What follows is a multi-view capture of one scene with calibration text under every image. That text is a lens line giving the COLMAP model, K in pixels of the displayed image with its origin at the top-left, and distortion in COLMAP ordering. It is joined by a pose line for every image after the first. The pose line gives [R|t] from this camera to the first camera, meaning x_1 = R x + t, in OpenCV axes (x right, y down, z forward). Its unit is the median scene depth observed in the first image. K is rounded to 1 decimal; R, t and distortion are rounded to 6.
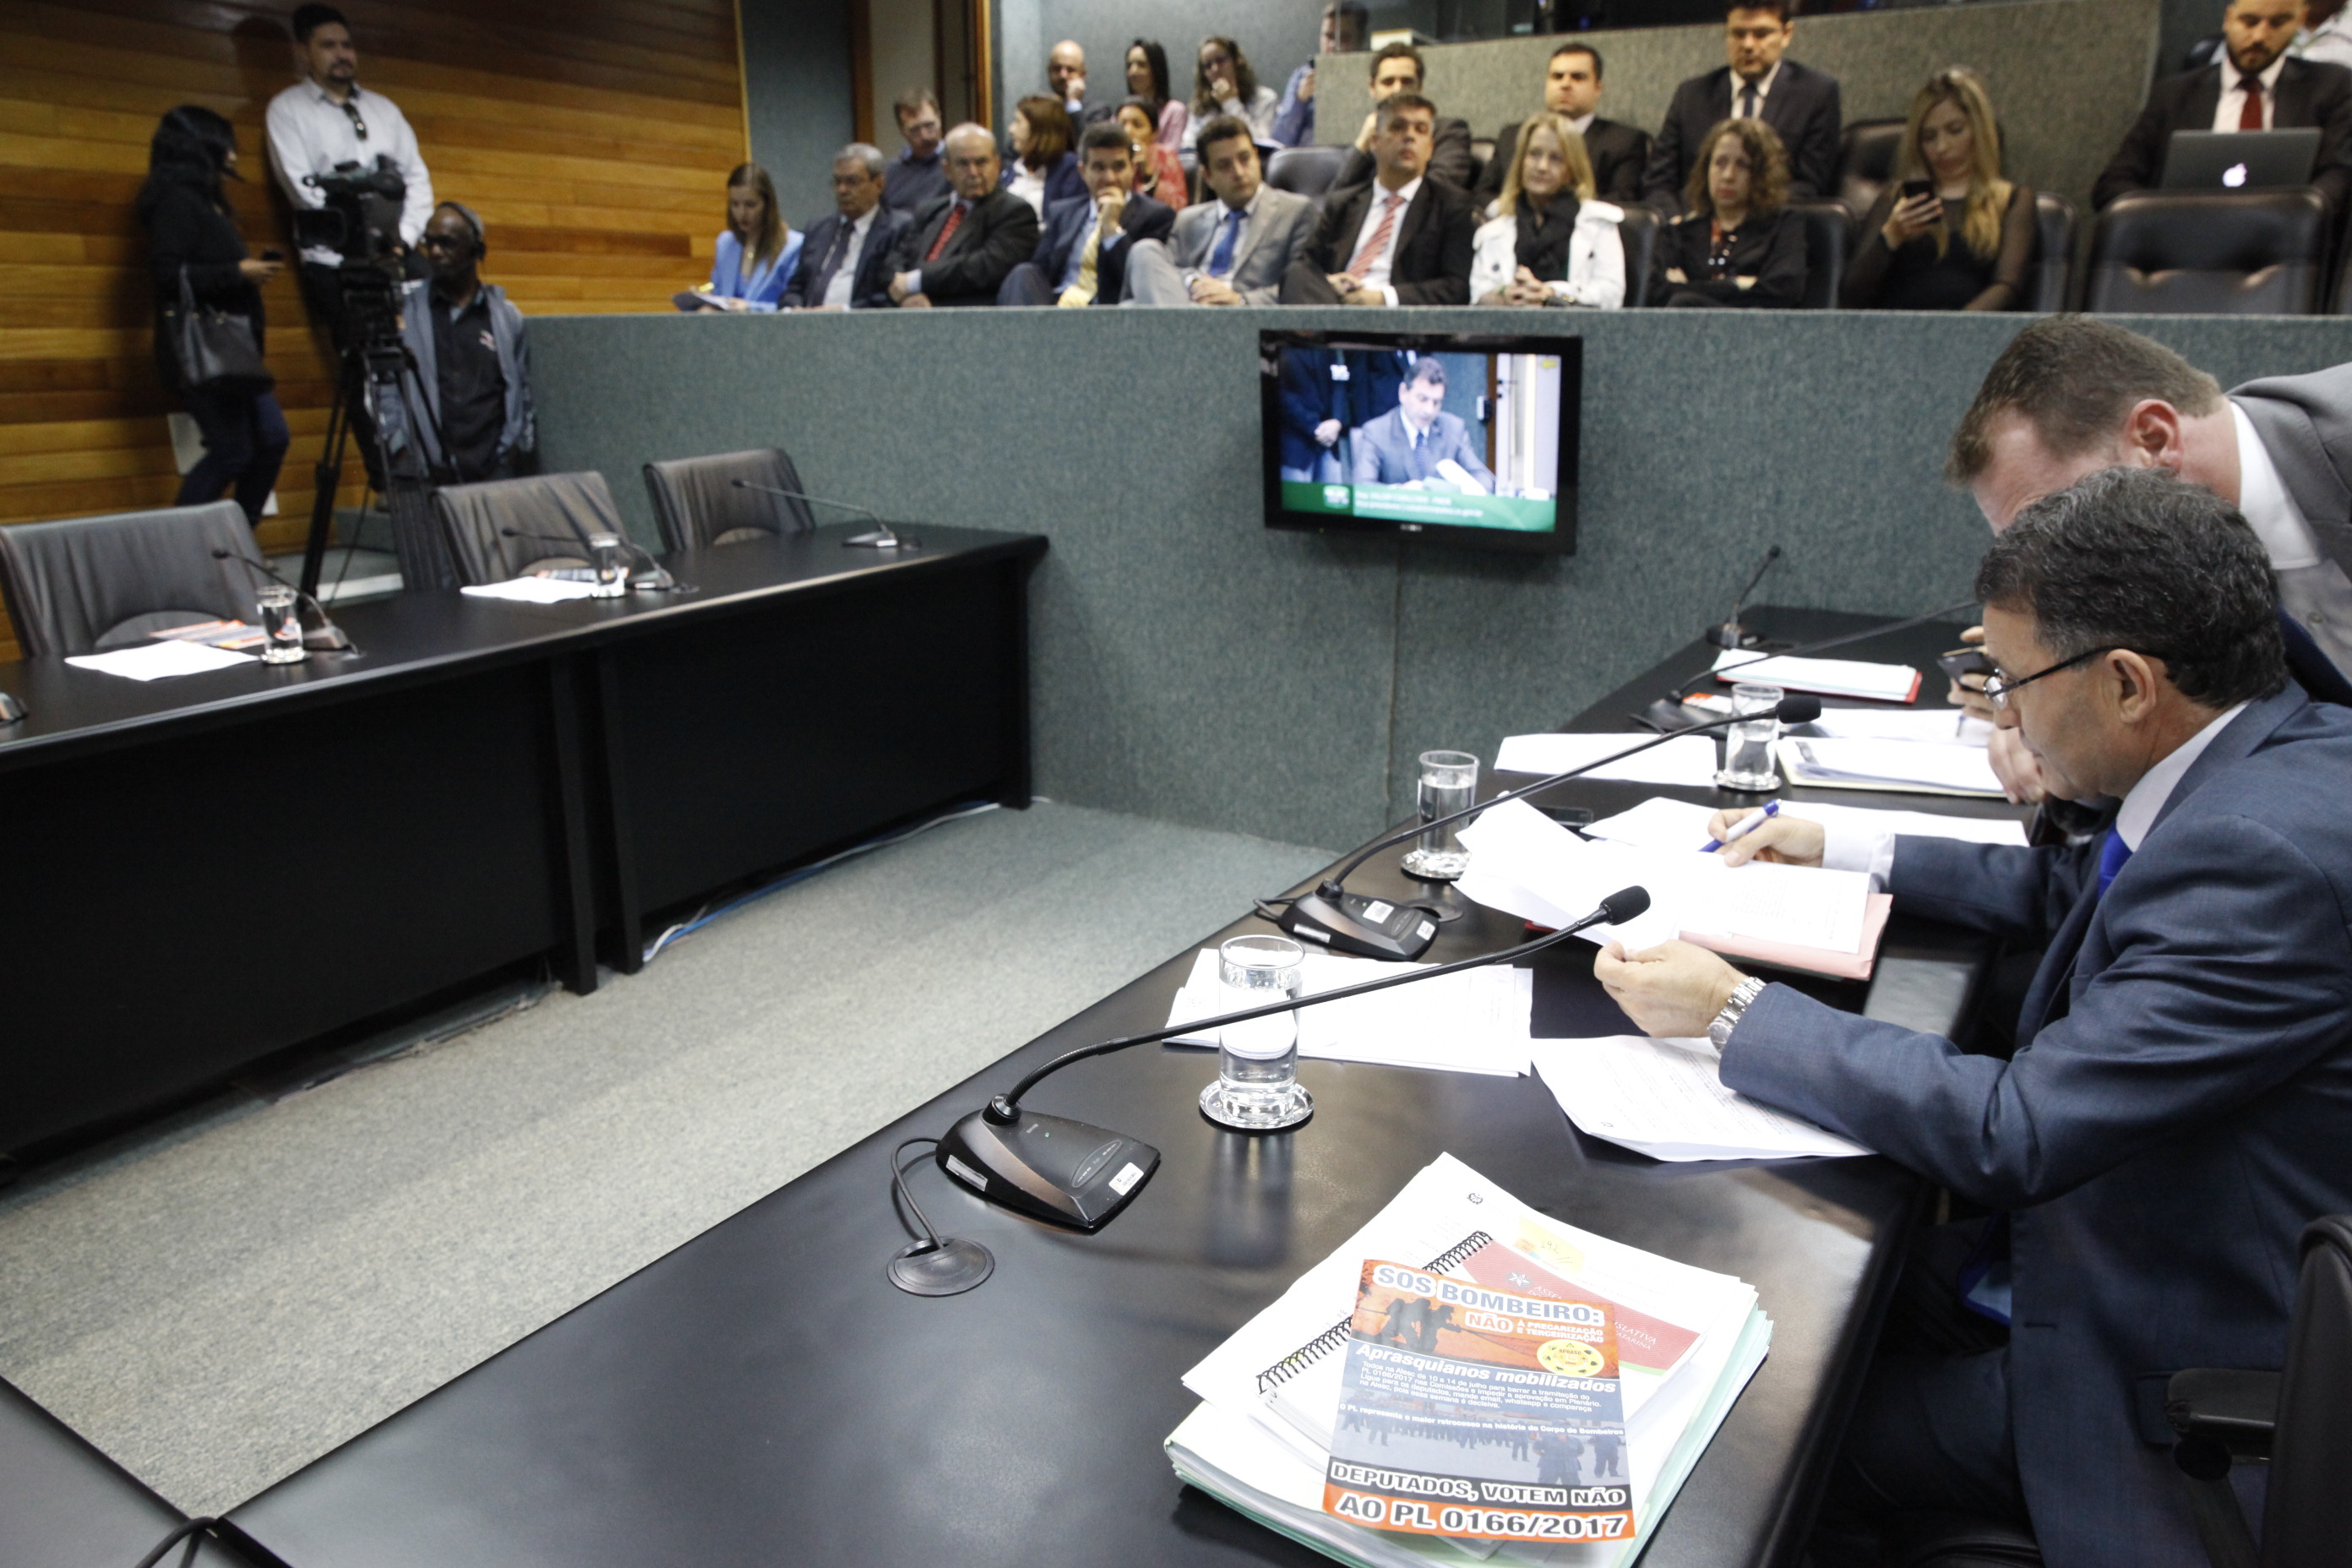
lens RADIAL K [[1598.5, 0, 1177.1], [0, 1598.5, 790.2], [0, 0, 1]] dist [-0.117696, 0.088241]
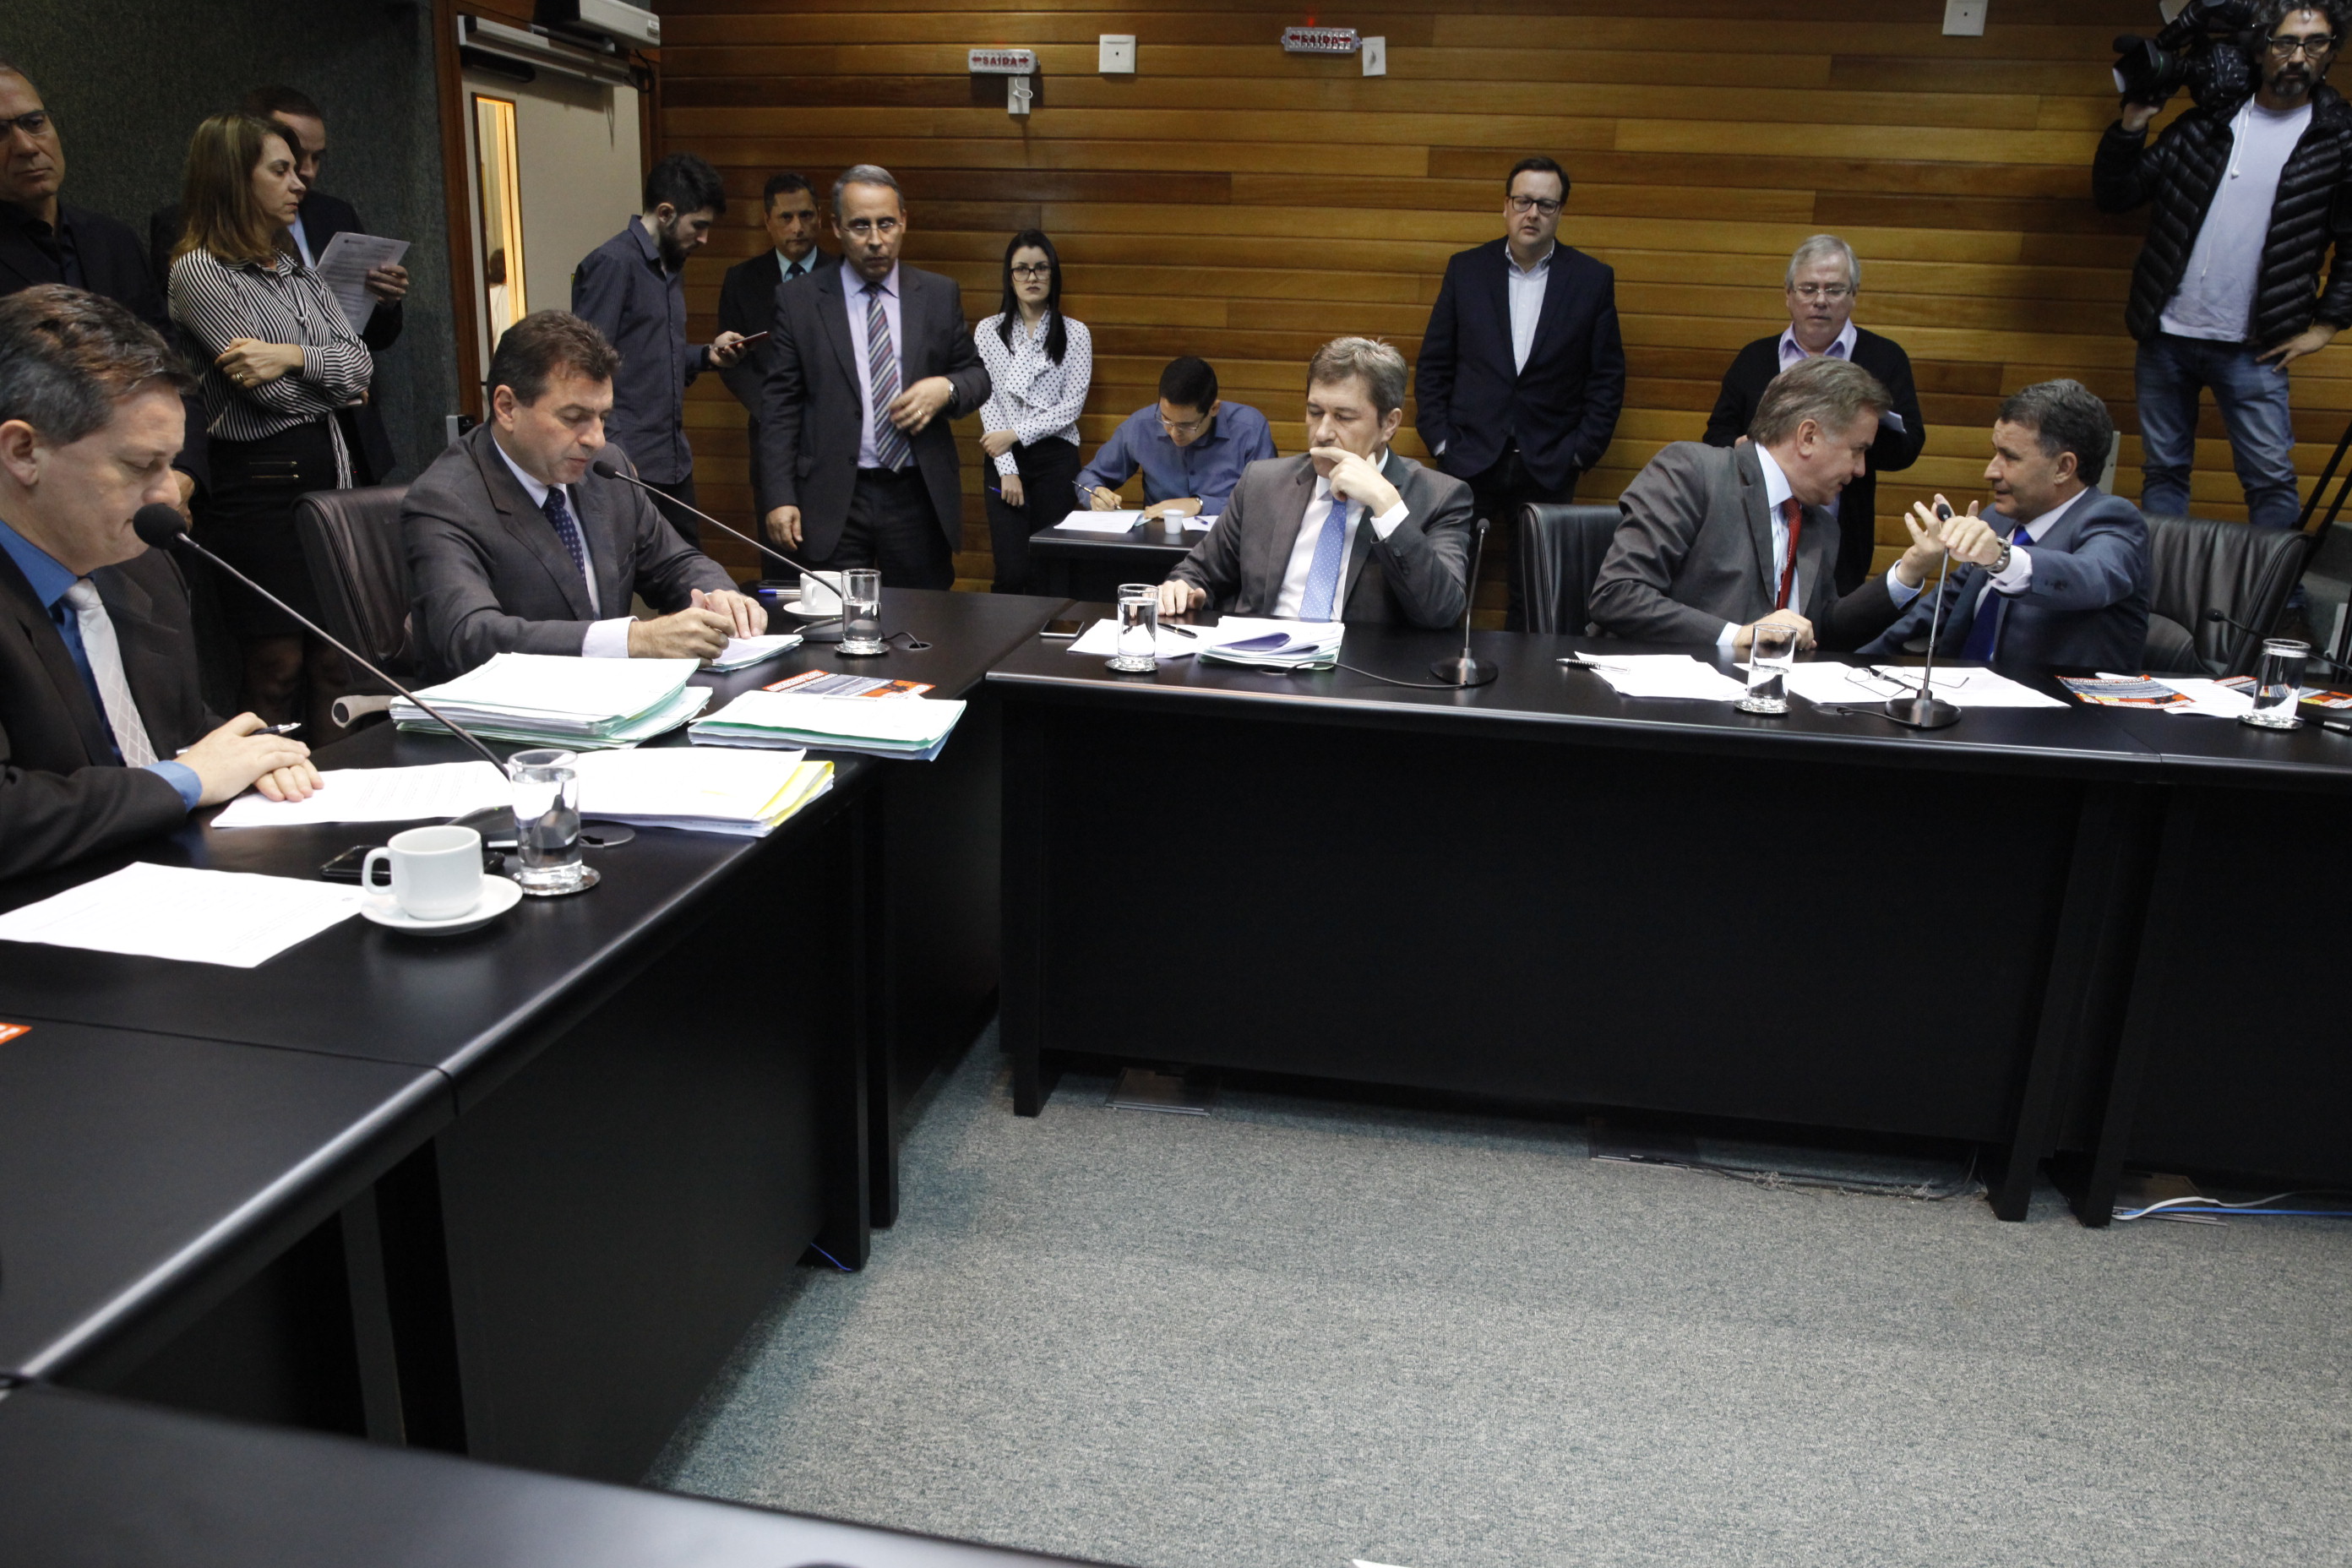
lens RADIAL K [[1760.5, 0, 1183.9], [0, 1760.5, 798.0], [0, 0, 1]] dist [-0.120427, 0.151178]
pose [[0.365677, 0.266759, -0.891695, 0.152109], [-0.294115, 0.942075, 0.161216, -0.072758], [0.883049, 0.203308, 0.422953, 0.230348]]
